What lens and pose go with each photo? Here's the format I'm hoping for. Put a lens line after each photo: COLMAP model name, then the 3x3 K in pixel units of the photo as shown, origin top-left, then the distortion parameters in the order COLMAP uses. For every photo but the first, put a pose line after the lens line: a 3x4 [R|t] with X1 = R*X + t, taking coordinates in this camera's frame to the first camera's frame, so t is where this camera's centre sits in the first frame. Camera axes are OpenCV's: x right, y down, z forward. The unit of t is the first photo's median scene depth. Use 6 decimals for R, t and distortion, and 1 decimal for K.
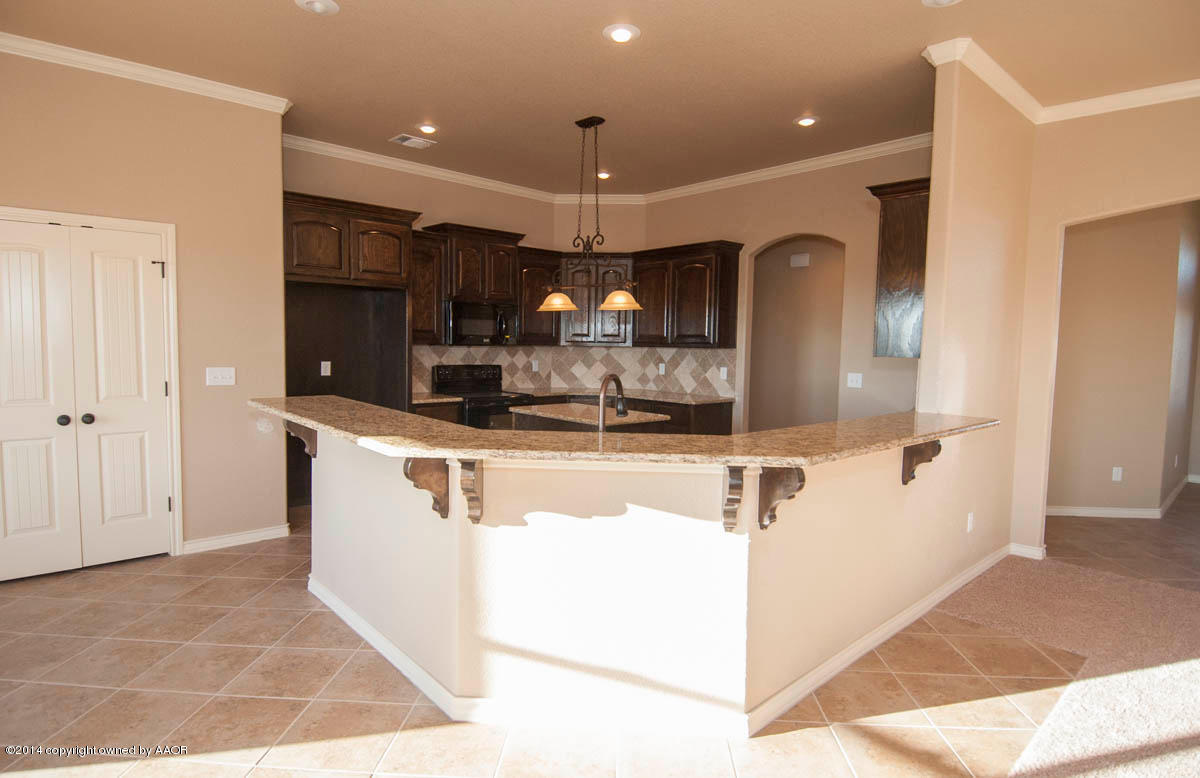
lens RADIAL K [[630.6, 0, 598.5], [0, 630.6, 383.7], [0, 0, 1]] dist [0.043412, -0.000076]
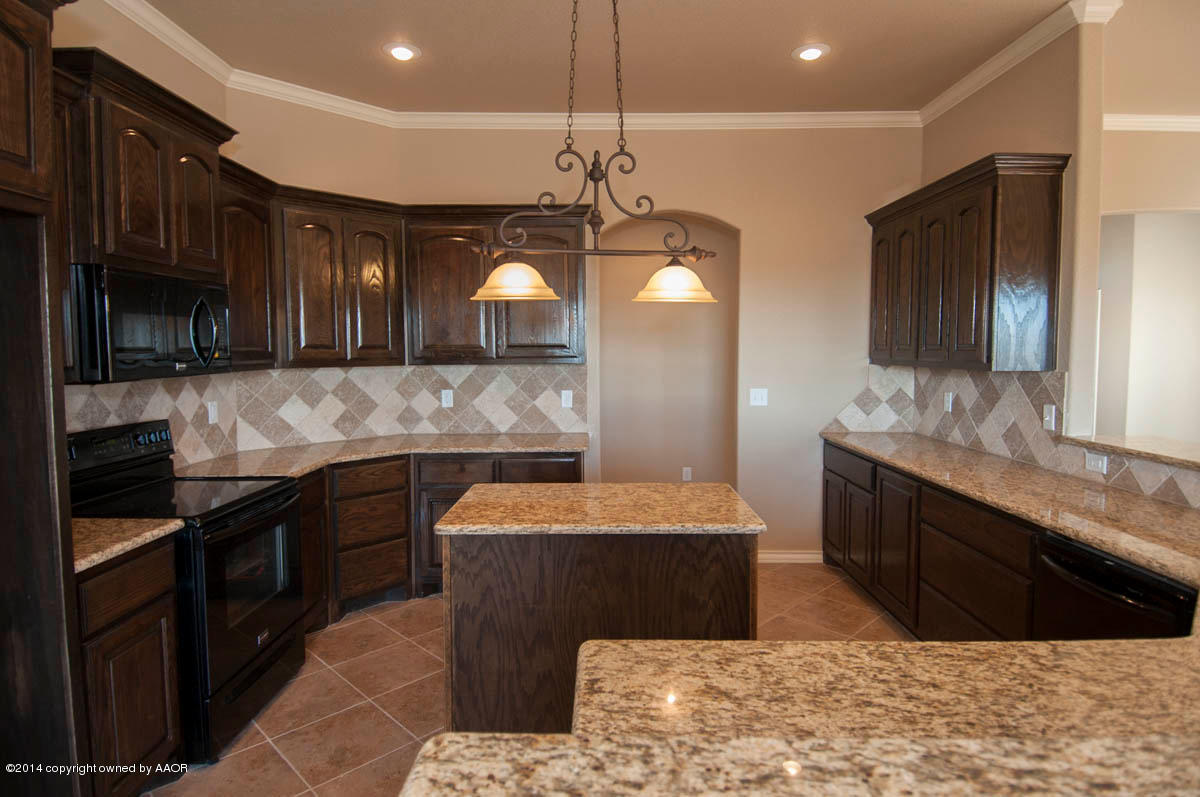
lens RADIAL K [[644.9, 0, 602.3], [0, 644.9, 387.0], [0, 0, 1]] dist [0.054008, -0.058754]
pose [[0.668930, -0.065205, 0.740460, -0.310730], [0.066159, 0.997414, 0.028065, -0.048485], [-0.740375, 0.030215, 0.671515, 0.507597]]
